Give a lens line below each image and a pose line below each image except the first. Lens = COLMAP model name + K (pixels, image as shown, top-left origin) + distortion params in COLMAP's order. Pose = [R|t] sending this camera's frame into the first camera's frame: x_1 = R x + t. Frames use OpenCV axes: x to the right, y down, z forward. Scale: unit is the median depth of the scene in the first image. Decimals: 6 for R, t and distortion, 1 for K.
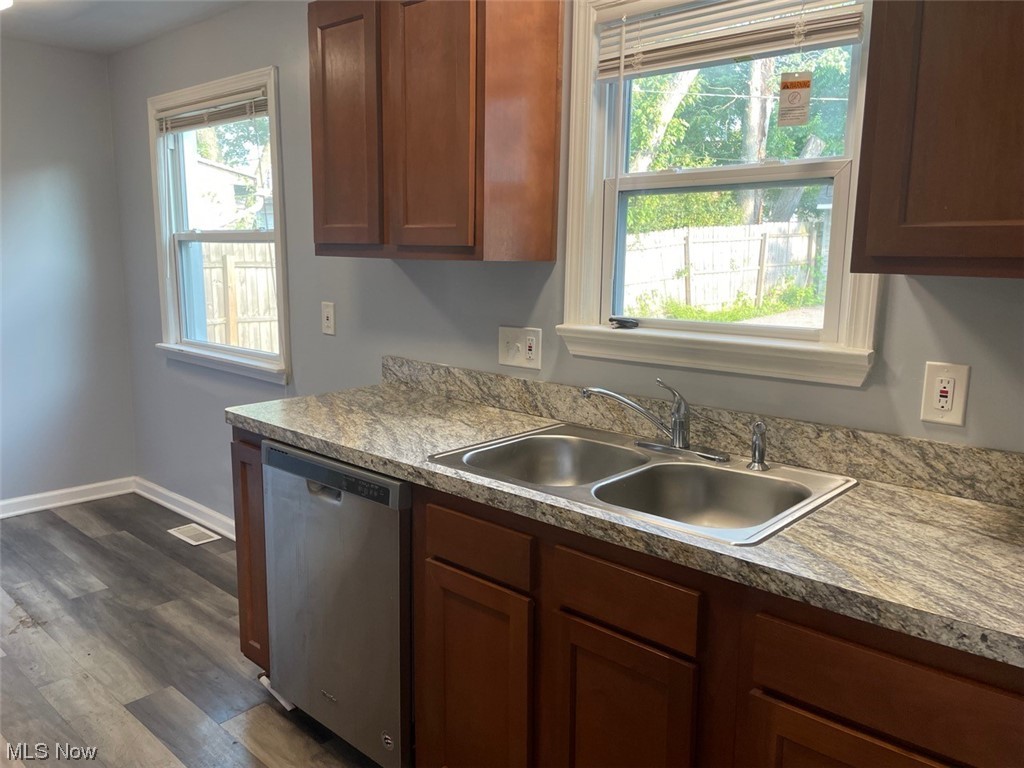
lens RADIAL K [[768.0, 0, 512.0], [0, 768.0, 384.0], [0, 0, 1]] dist [0.080173, -0.105244]
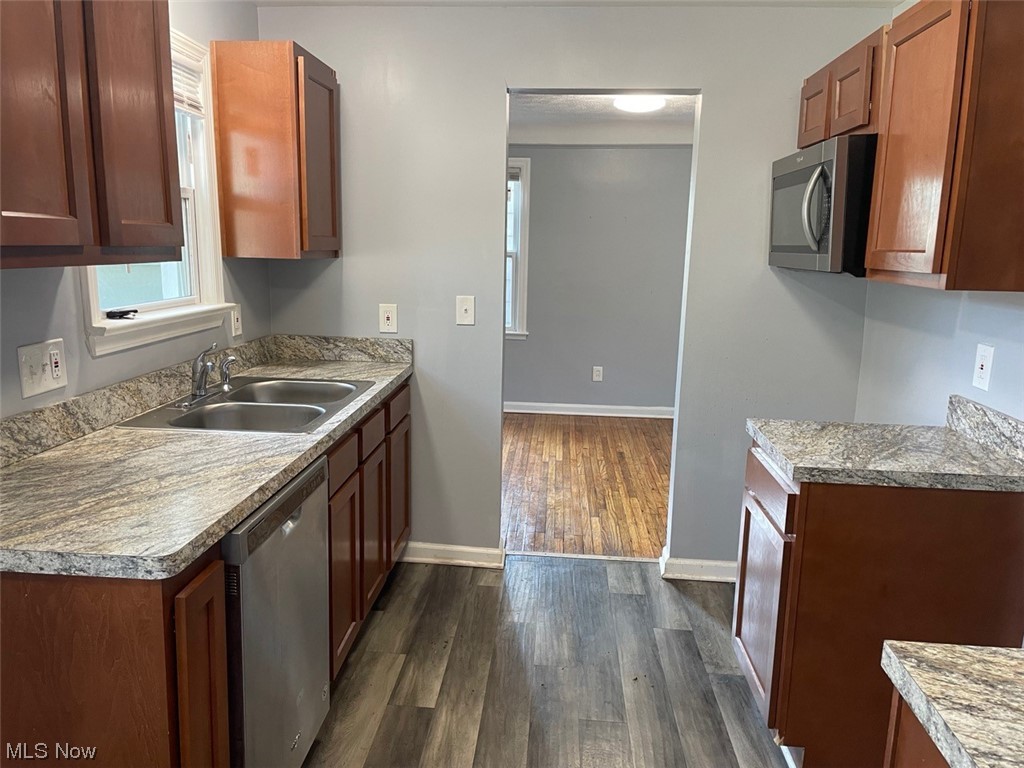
lens RADIAL K [[768.0, 0, 512.0], [0, 768.0, 384.0], [0, 0, 1]] dist [0.080173, -0.105244]
pose [[-0.615659, -0.169105, 0.769654, -0.969987], [0.101940, 0.951404, 0.290582, -0.230073], [-0.781391, 0.257358, -0.568502, 1.141948]]
